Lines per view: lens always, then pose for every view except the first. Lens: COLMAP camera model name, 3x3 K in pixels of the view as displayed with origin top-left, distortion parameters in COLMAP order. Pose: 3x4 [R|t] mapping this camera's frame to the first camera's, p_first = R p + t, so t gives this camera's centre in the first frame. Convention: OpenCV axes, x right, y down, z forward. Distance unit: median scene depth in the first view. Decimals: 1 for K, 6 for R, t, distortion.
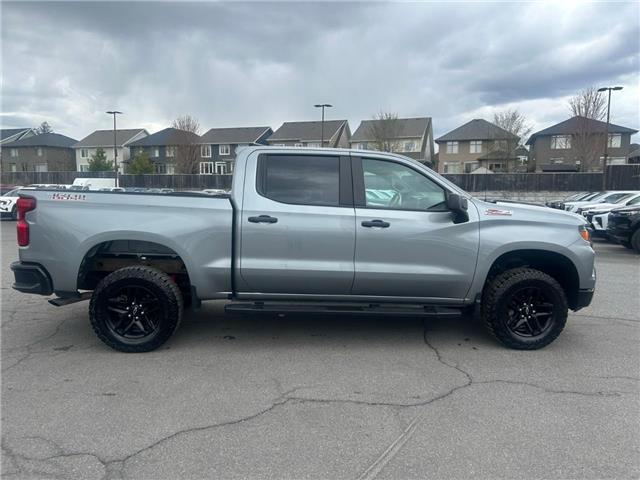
lens RADIAL K [[494.4, 0, 322.5], [0, 494.4, 244.1], [0, 0, 1]] dist [0.039293, -0.031746]
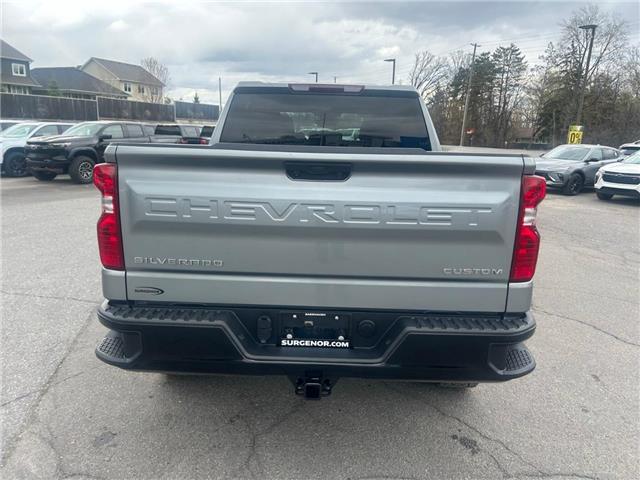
lens RADIAL K [[494.4, 0, 318.2], [0, 494.4, 241.8], [0, 0, 1]] dist [0.039293, -0.031746]
pose [[0.072278, -0.222668, 0.972211, -0.118932], [0.074194, 0.973260, 0.217393, -0.016356], [-0.994621, 0.056419, 0.086866, 0.129106]]
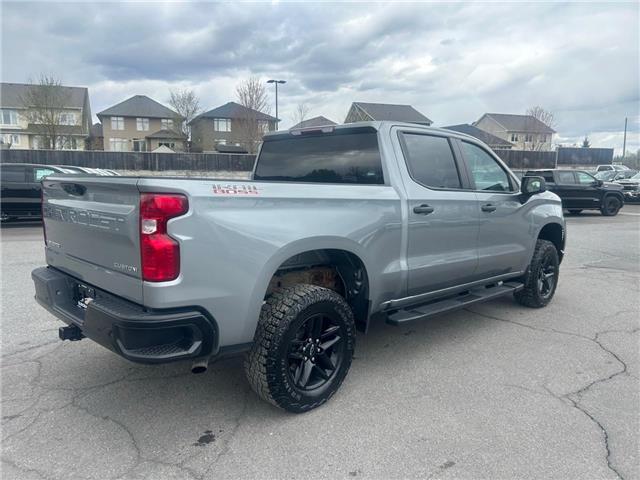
lens RADIAL K [[494.4, 0, 320.2], [0, 494.4, 234.5], [0, 0, 1]] dist [0.039293, -0.031746]
pose [[0.760436, -0.084501, 0.643891, -0.091506], [0.069536, 0.996393, 0.048640, -0.006863], [-0.645679, 0.007786, 0.763569, 0.052043]]
